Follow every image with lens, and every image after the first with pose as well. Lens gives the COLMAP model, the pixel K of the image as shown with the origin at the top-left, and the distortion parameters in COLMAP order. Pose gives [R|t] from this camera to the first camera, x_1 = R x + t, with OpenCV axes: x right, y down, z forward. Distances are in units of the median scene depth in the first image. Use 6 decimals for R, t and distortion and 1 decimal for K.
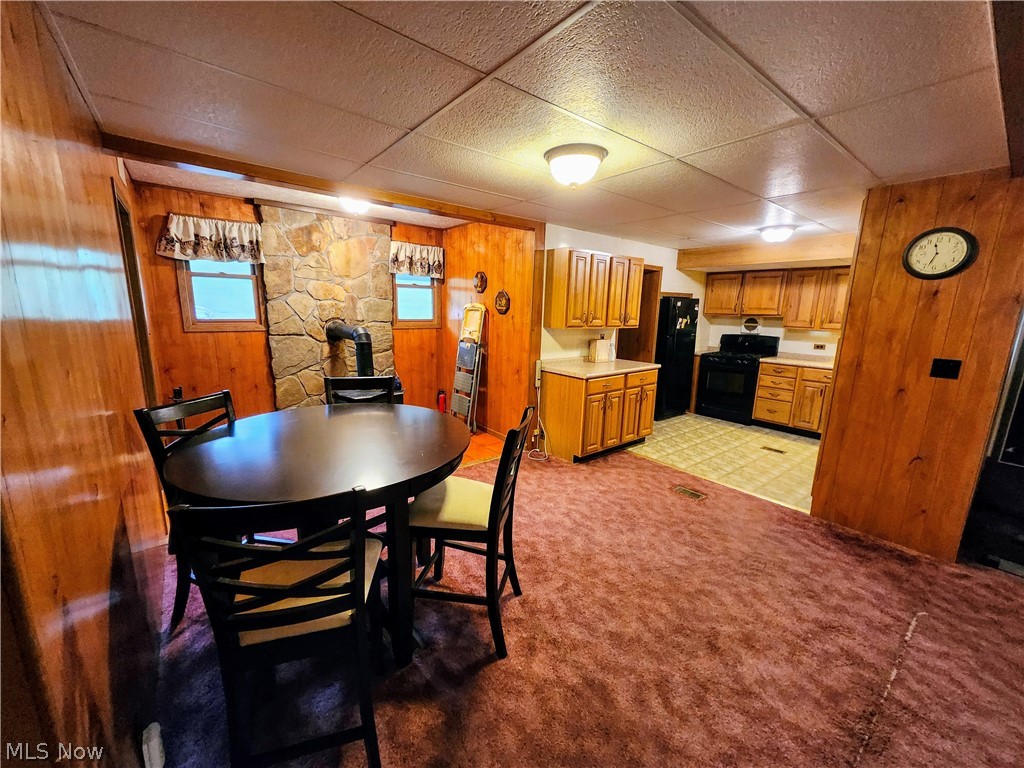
lens RADIAL K [[402.8, 0, 501.6], [0, 402.8, 388.0], [0, 0, 1]] dist [0.000300, -0.000157]
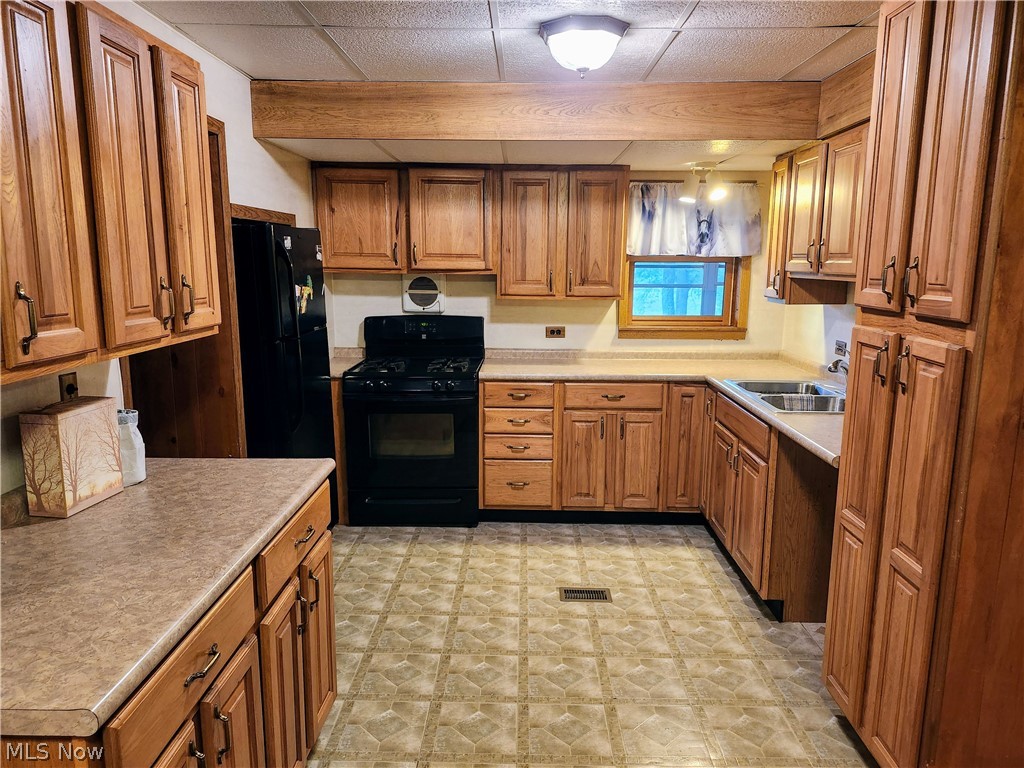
lens RADIAL K [[702.5, 0, 516.7], [0, 702.5, 390.1], [0, 0, 1]] dist [0.044149, -0.028323]
pose [[0.619727, -0.156483, 0.769059, 0.105791], [0.157436, 0.984789, 0.073512, -0.123888], [-0.768864, 0.075520, 0.634937, 0.597685]]
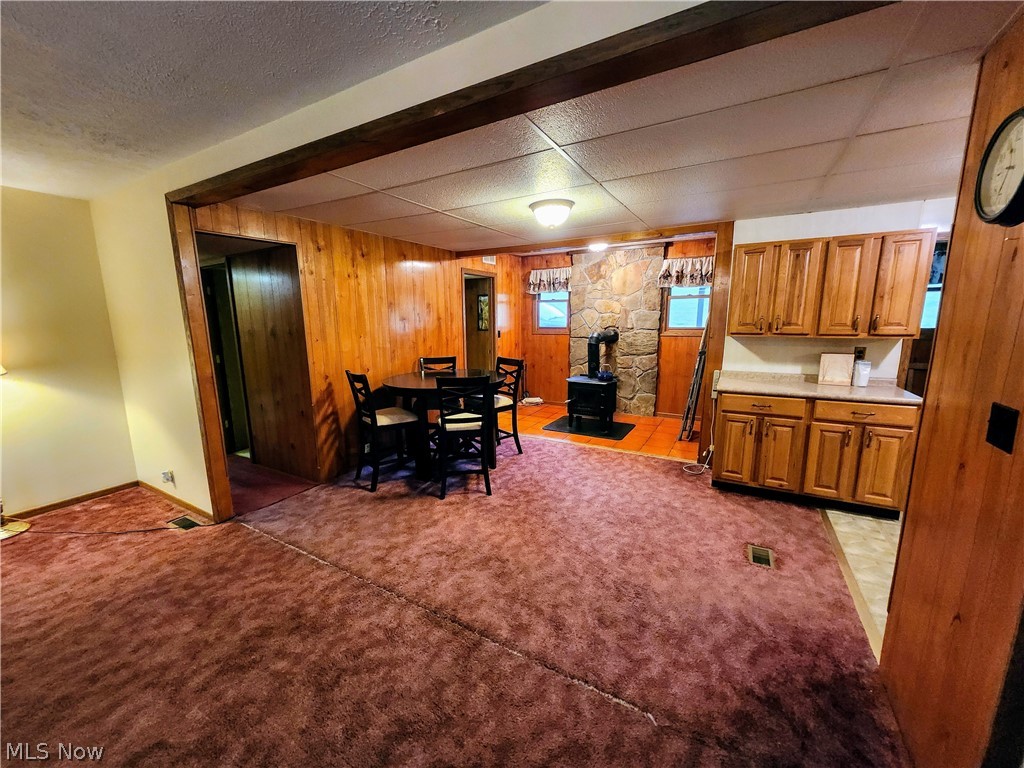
lens RADIAL K [[402.8, 0, 502.5], [0, 402.8, 384.1], [0, 0, 1]] dist [0.000300, -0.000157]
pose [[0.371581, 0.126663, -0.919719, 0.726805], [-0.162656, 0.984209, 0.069829, -0.020012], [0.914041, 0.123651, 0.386316, 0.186641]]
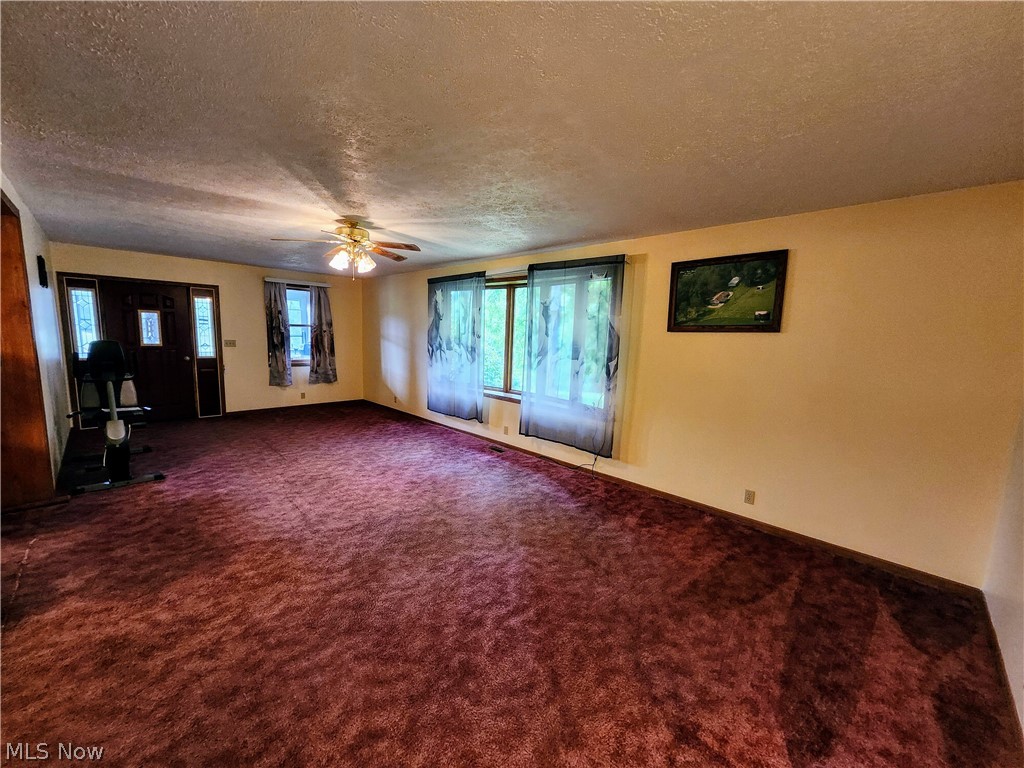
lens RADIAL K [[402.8, 0, 512.0], [0, 402.8, 388.6], [0, 0, 1]] dist [0.000300, -0.000157]
pose [[-0.121447, -0.163410, 0.979054, -0.169784], [0.162148, 0.969840, 0.181986, 0.040851], [-0.979264, 0.180854, -0.091288, -0.238044]]
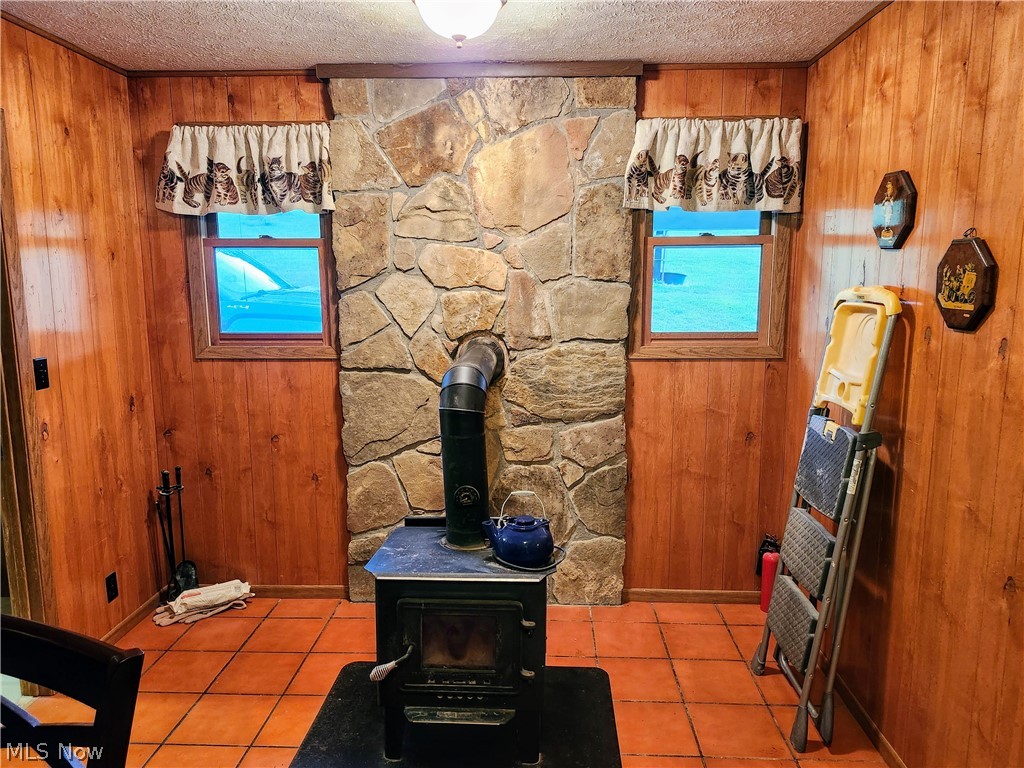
lens RADIAL K [[702.5, 0, 516.8], [0, 702.5, 392.8], [0, 0, 1]] dist [0.044149, -0.028323]
pose [[0.770129, 0.074610, -0.633510, 0.070316], [-0.103313, 0.994613, -0.008455, -0.113857], [0.629467, 0.071961, 0.773688, 0.497633]]
